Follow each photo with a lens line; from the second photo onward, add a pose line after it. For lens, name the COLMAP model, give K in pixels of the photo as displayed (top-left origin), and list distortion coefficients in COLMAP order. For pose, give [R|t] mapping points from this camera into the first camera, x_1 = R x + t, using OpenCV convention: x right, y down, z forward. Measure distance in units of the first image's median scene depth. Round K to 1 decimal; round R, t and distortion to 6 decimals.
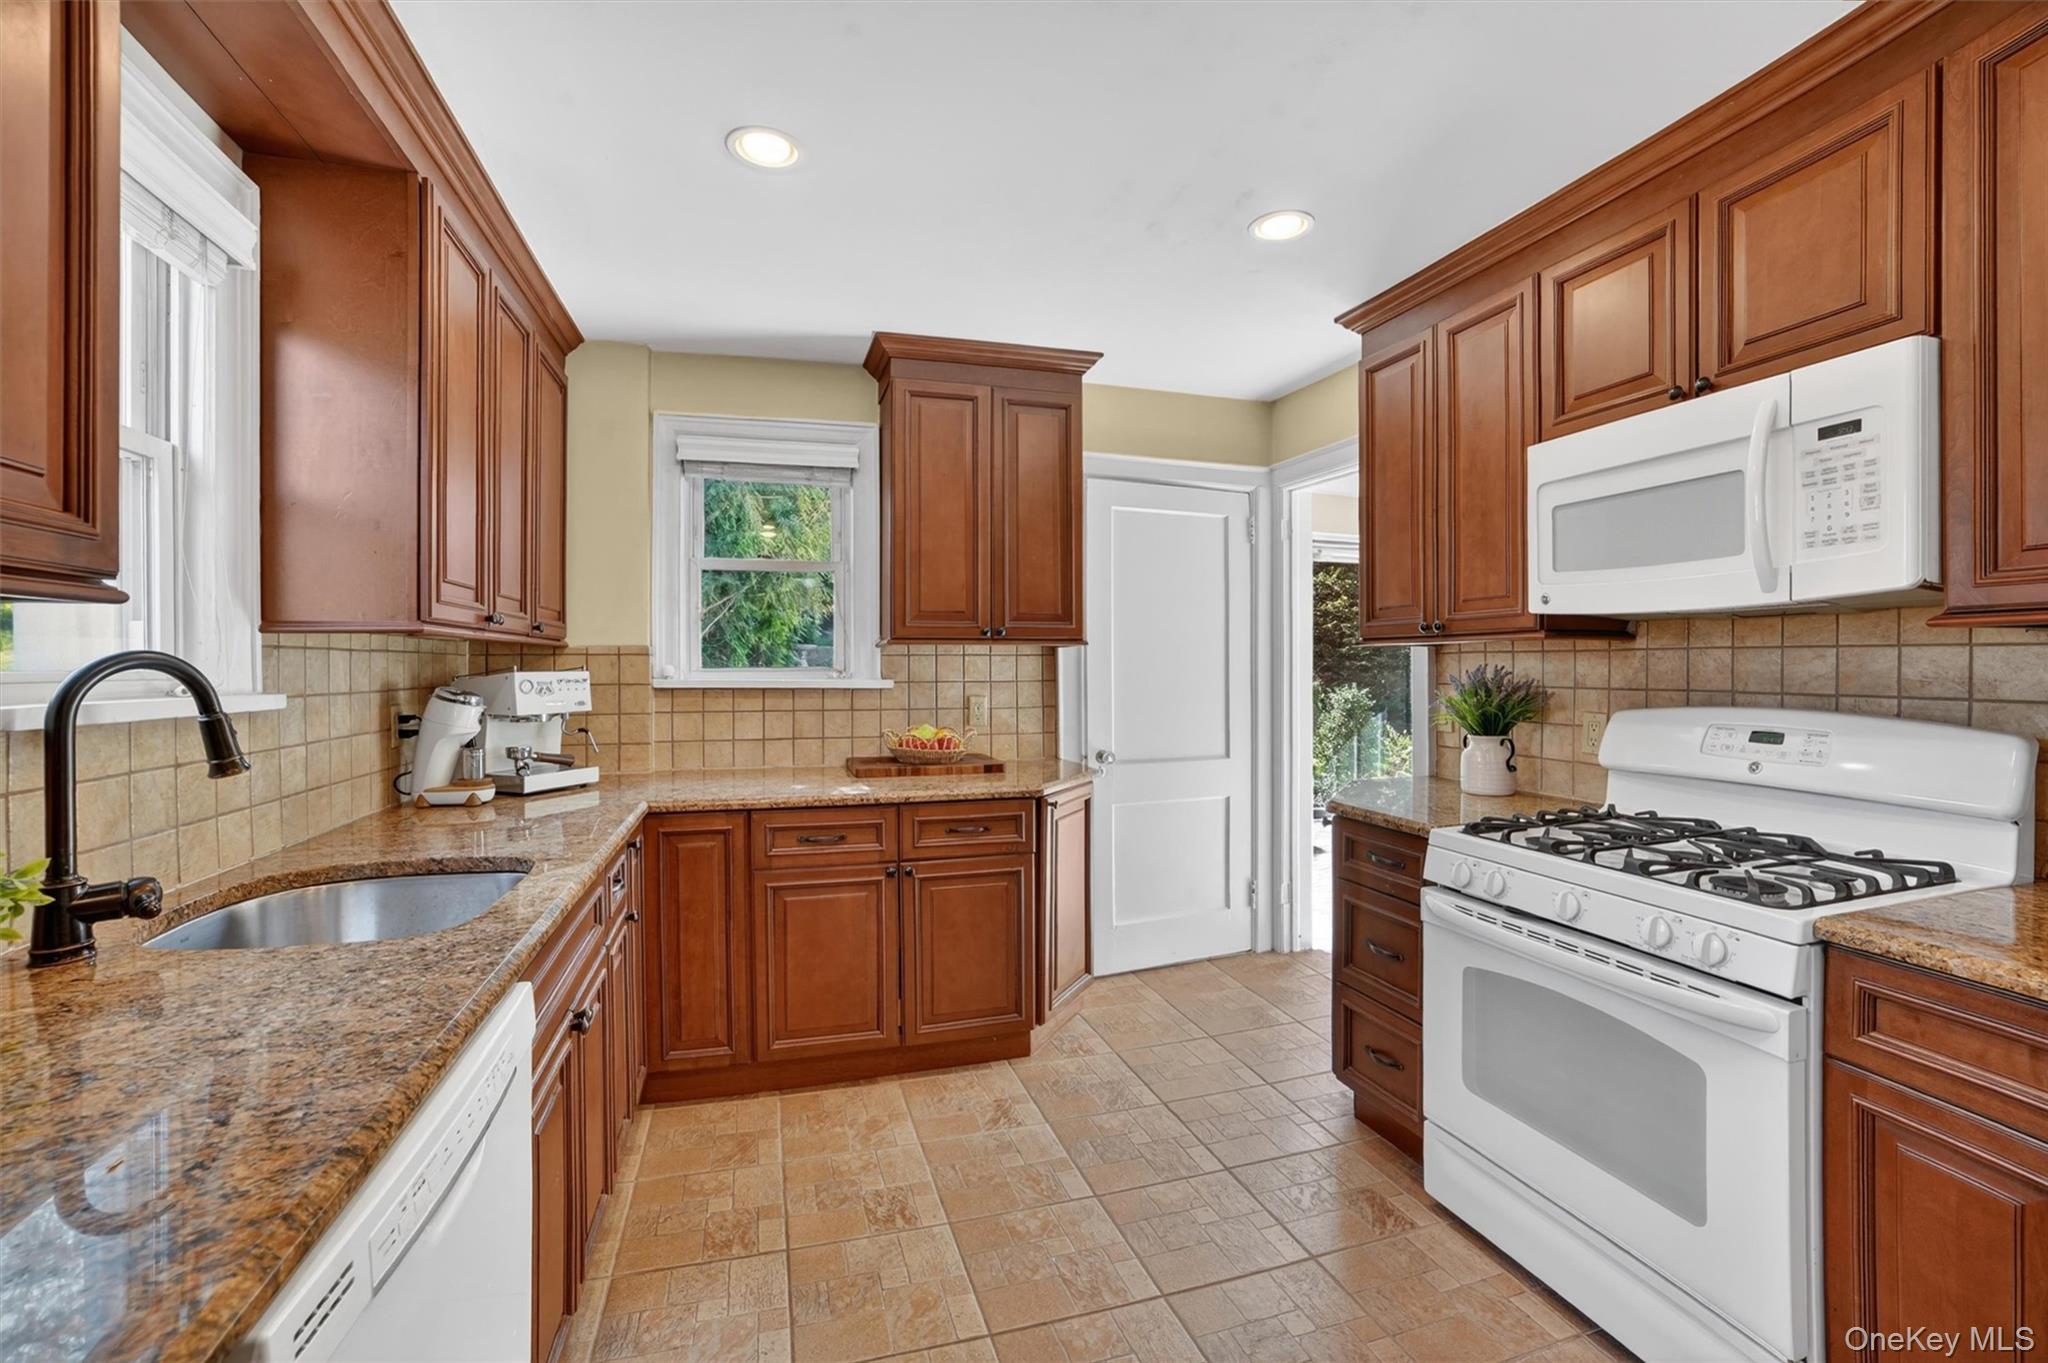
lens RADIAL K [[880.8, 0, 1024.0], [0, 880.8, 681.5], [0, 0, 1]] dist [-0.028316, 0.000341]
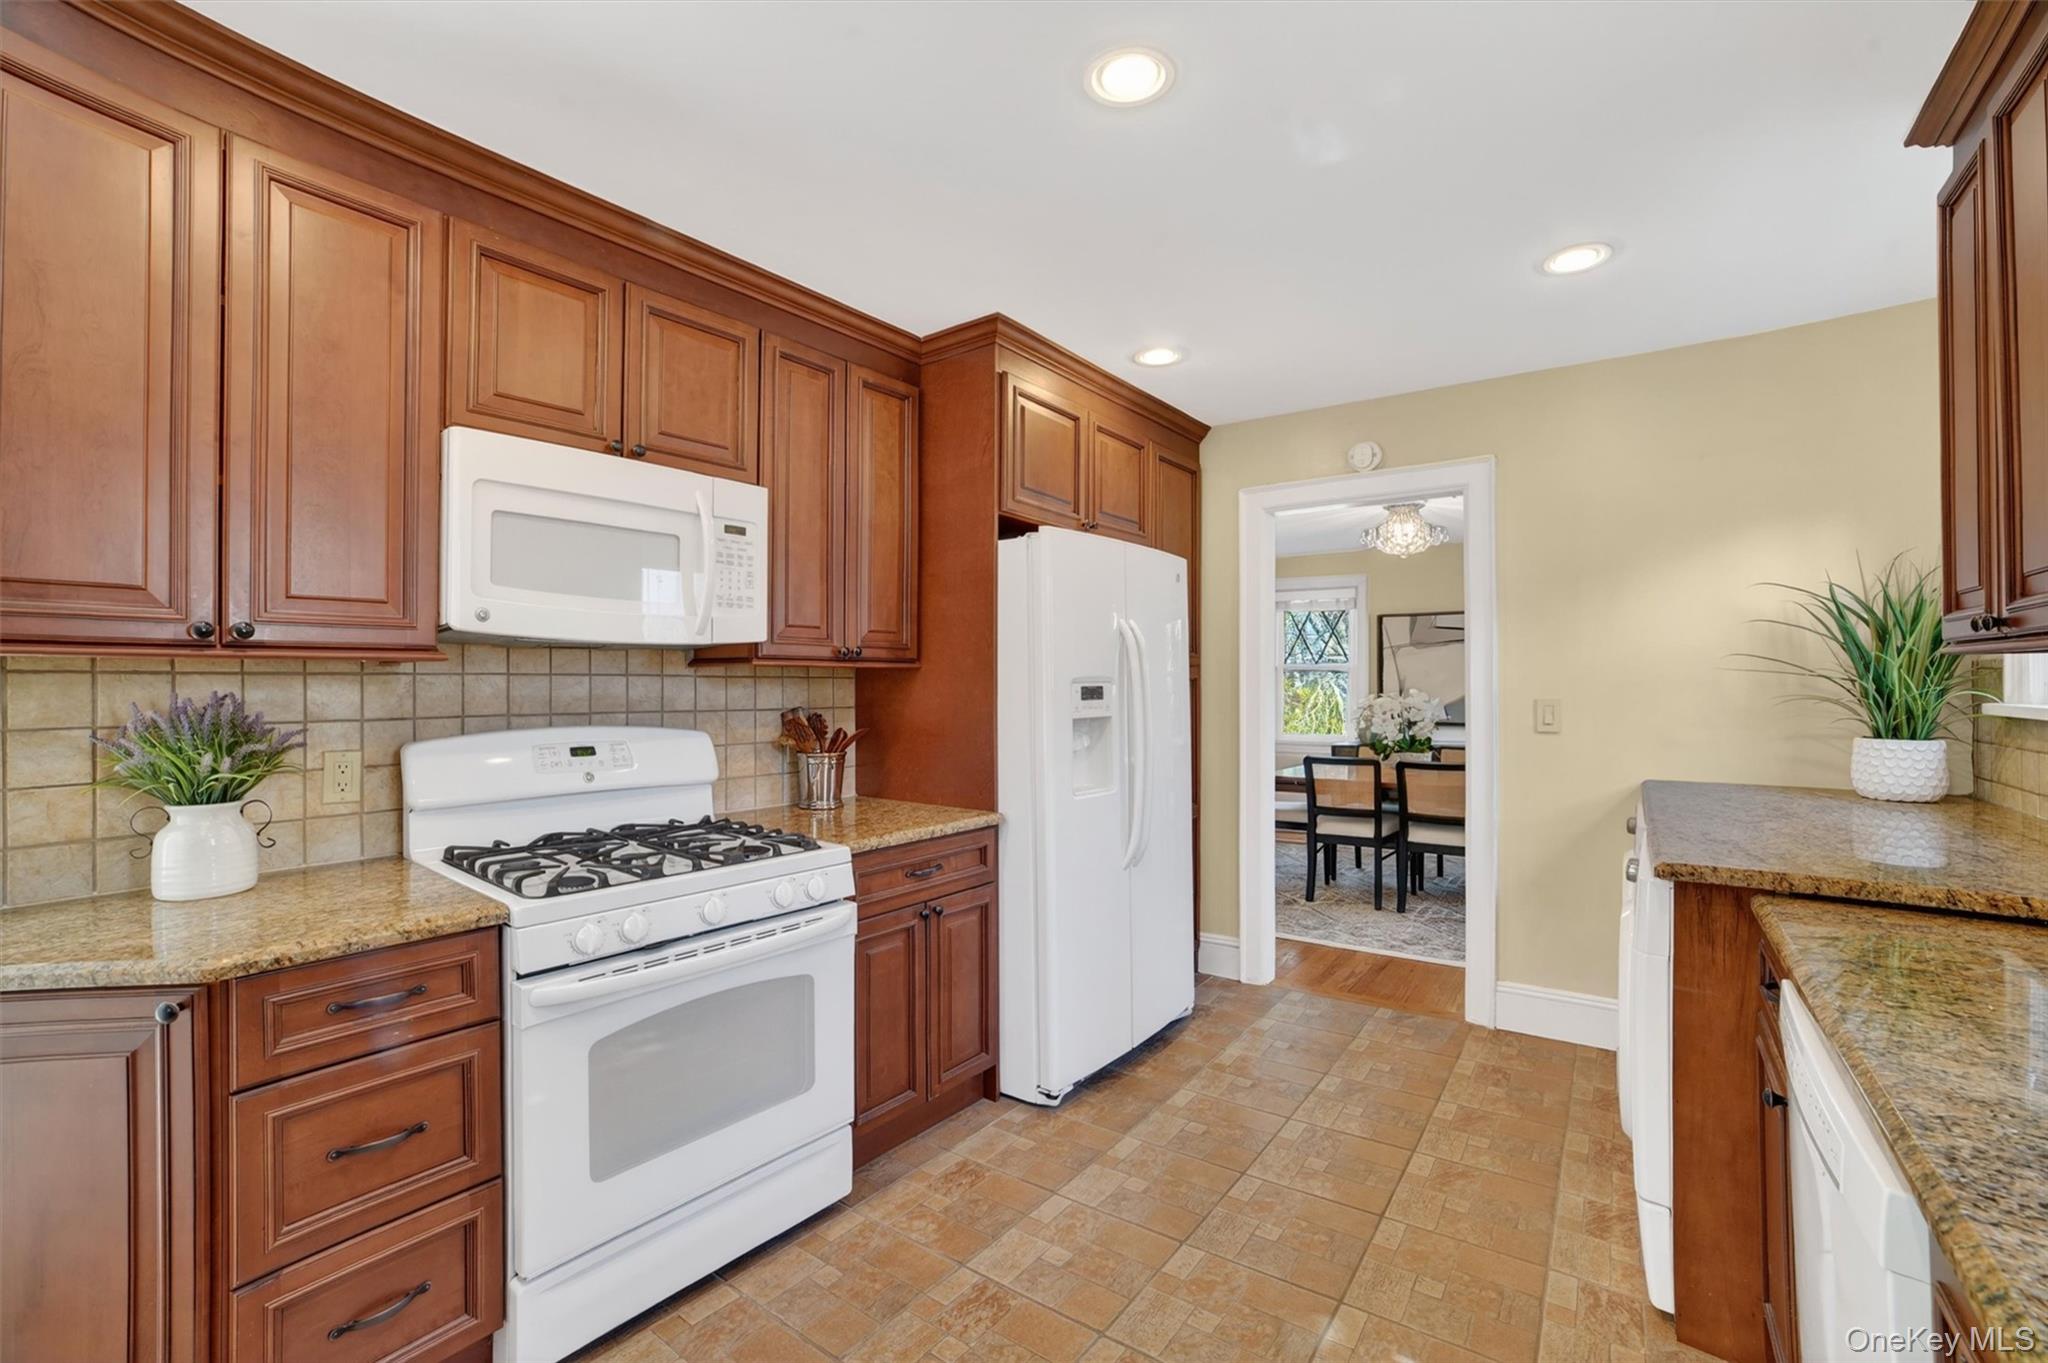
lens RADIAL K [[880.8, 0, 1024.0], [0, 880.8, 681.5], [0, 0, 1]] dist [-0.028316, 0.000341]
pose [[-0.606190, 0.002530, 0.795316, -0.487108], [0.018145, 0.999779, 0.010650, -0.034603], [-0.795113, 0.020887, -0.606102, 1.335220]]
